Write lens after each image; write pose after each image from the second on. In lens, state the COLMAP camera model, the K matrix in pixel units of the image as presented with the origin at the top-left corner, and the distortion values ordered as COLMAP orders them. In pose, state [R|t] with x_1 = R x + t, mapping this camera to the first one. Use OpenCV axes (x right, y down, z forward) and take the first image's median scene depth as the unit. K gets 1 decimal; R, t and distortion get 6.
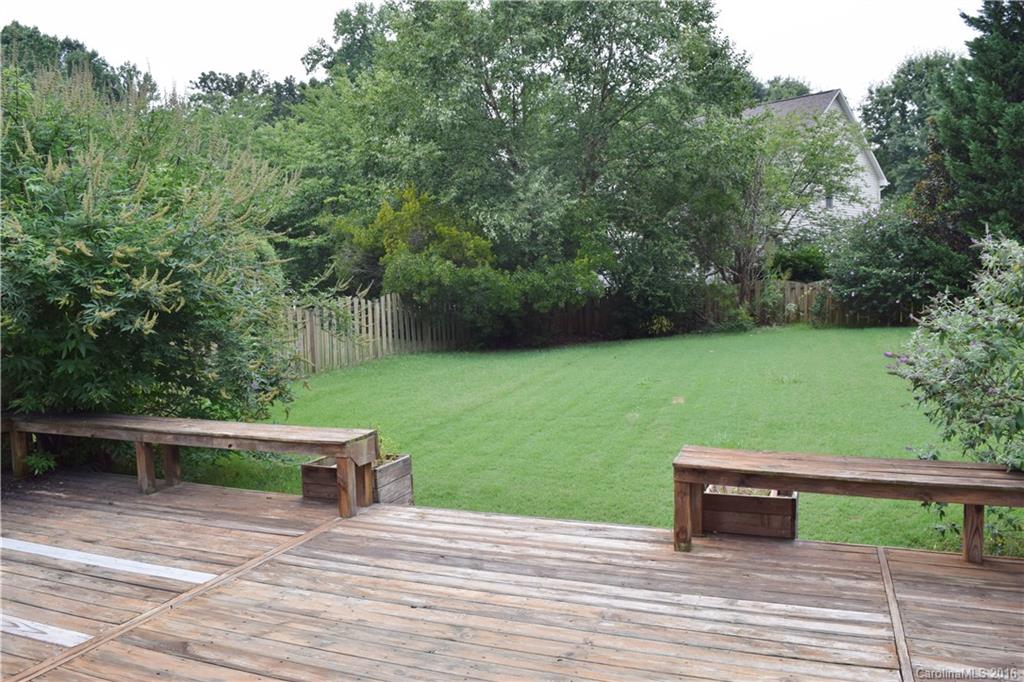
lens RADIAL K [[809.1, 0, 512.0], [0, 809.1, 341.0], [0, 0, 1]] dist [-0.092222, 0.014050]
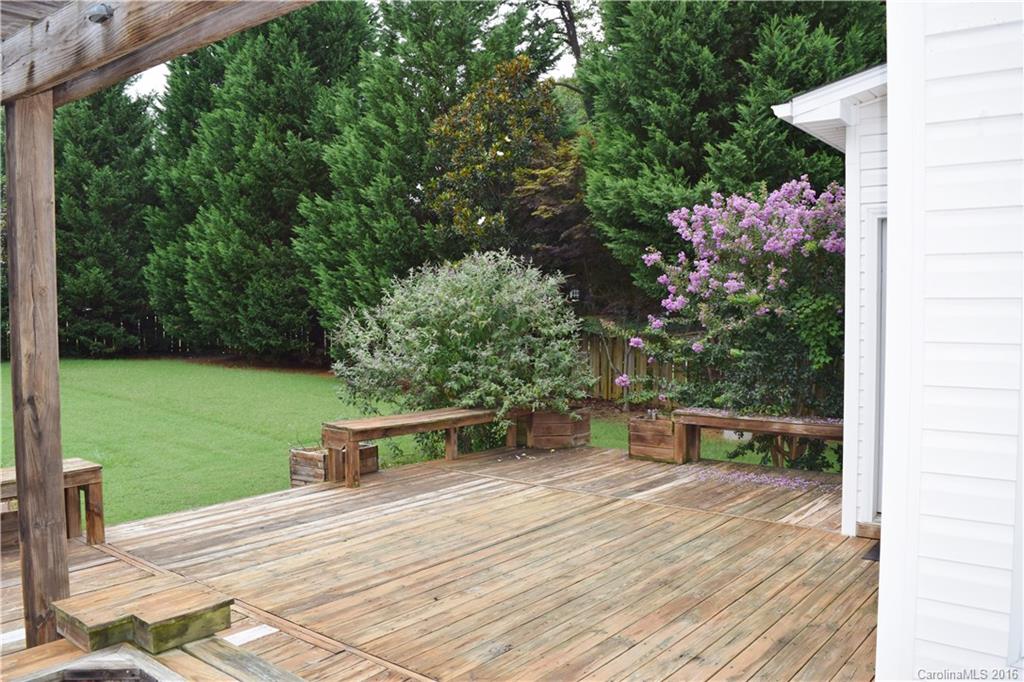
lens RADIAL K [[809.1, 0, 512.0], [0, 809.1, 341.0], [0, 0, 1]] dist [-0.092222, 0.014050]
pose [[0.298609, -0.019430, 0.954178, -1.165361], [0.071430, 0.997444, -0.002043, 0.011170], [-0.951699, 0.068767, 0.299233, 0.251158]]
